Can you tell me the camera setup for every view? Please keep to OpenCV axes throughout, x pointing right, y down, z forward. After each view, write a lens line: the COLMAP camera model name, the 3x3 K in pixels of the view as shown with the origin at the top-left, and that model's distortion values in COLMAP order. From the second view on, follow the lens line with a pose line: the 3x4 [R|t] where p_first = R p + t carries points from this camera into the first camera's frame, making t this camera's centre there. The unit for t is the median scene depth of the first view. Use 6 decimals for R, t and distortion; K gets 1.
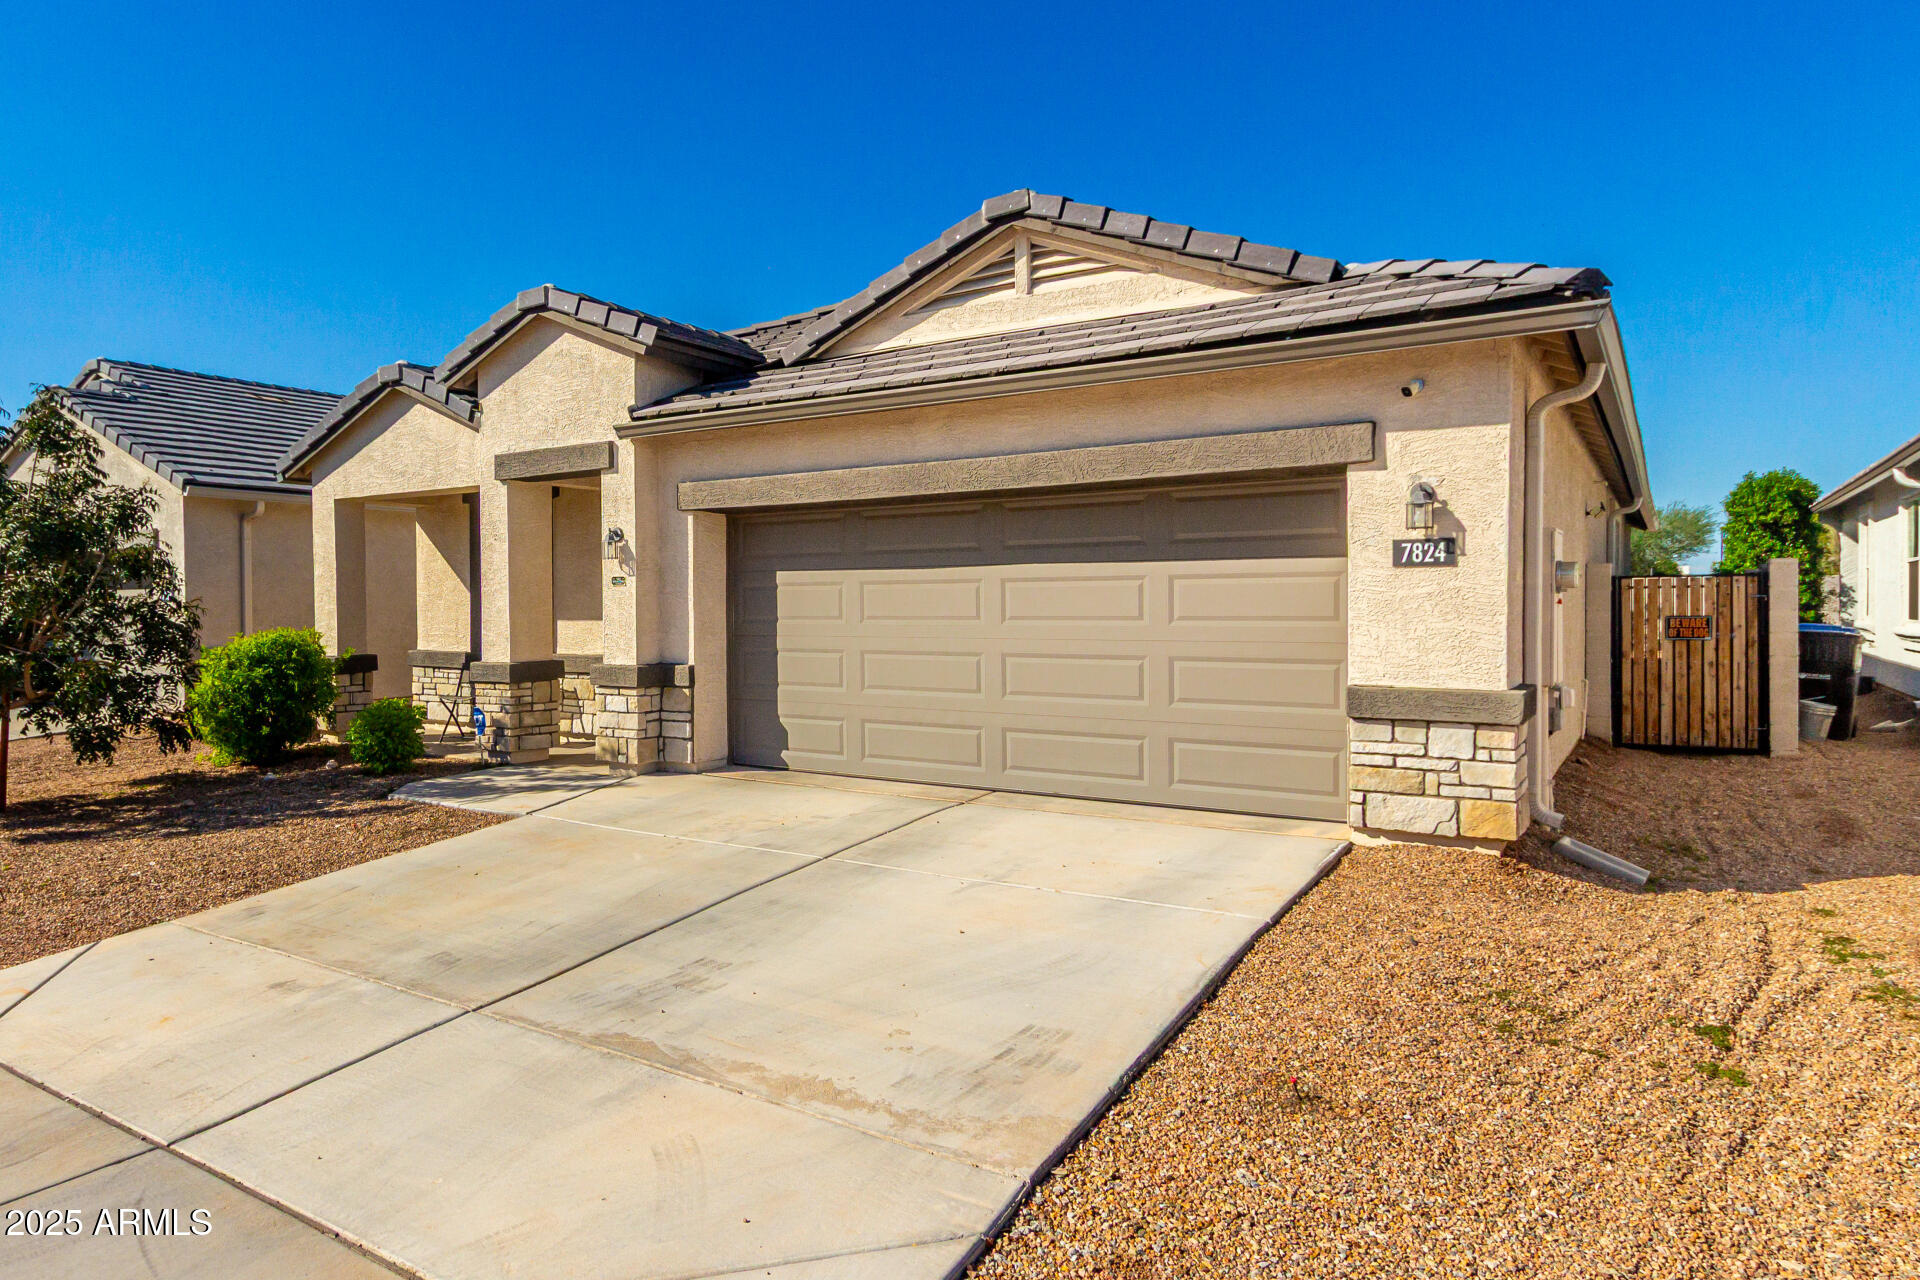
lens RADIAL K [[1139.8, 0, 960.0], [0, 1139.8, 640.0], [0, 0, 1]] dist [-0.000259, 0.000304]
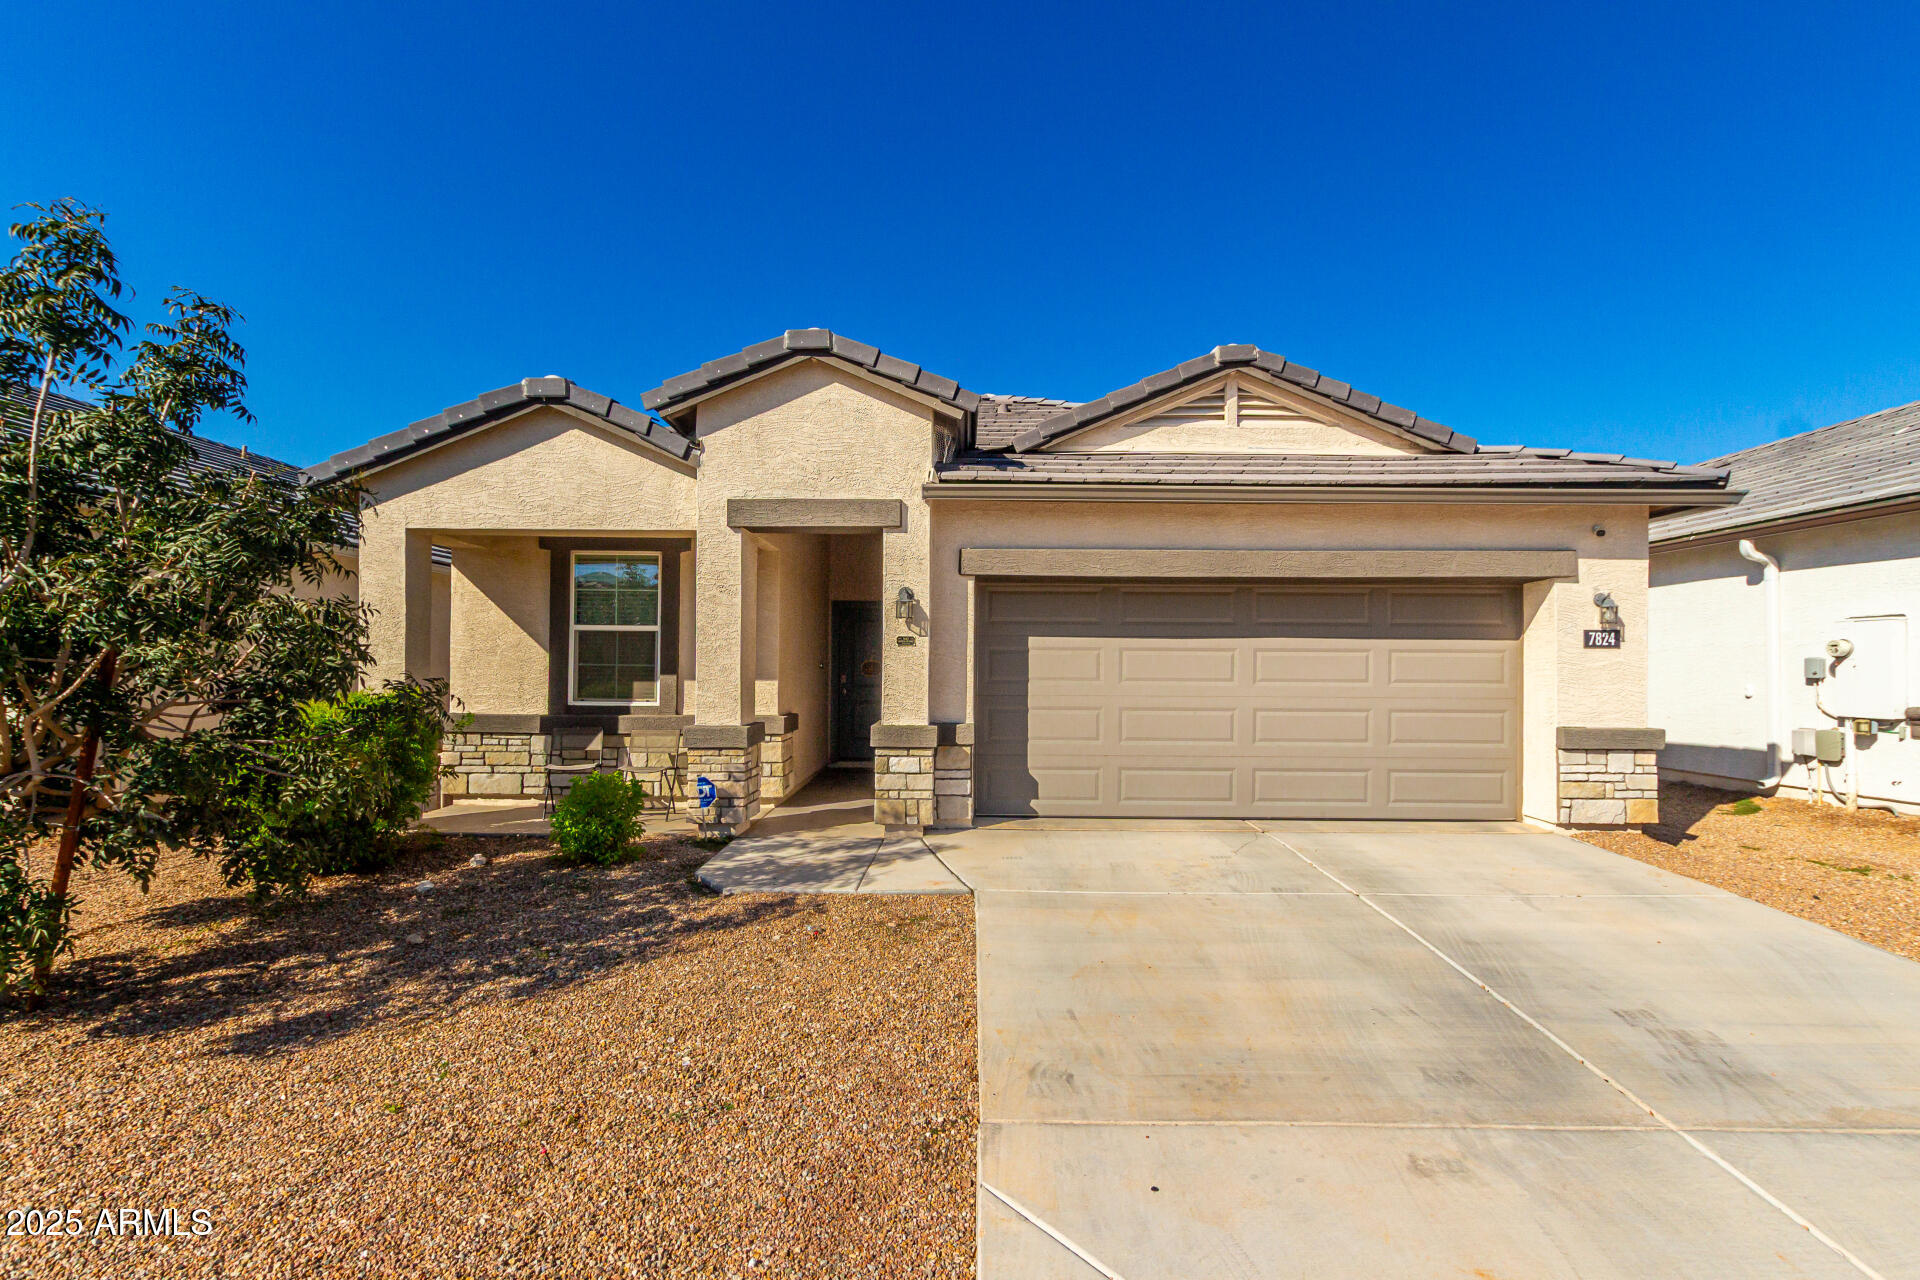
lens RADIAL K [[792.3, 0, 958.3], [0, 792.3, 669.8], [0, 0, 1]] dist [0.002705, 0.000303]
pose [[0.848563, 0.010234, 0.528996, -0.629135], [0.005217, 0.999602, -0.027706, -0.007360], [-0.529069, 0.026270, 0.848172, 0.392920]]
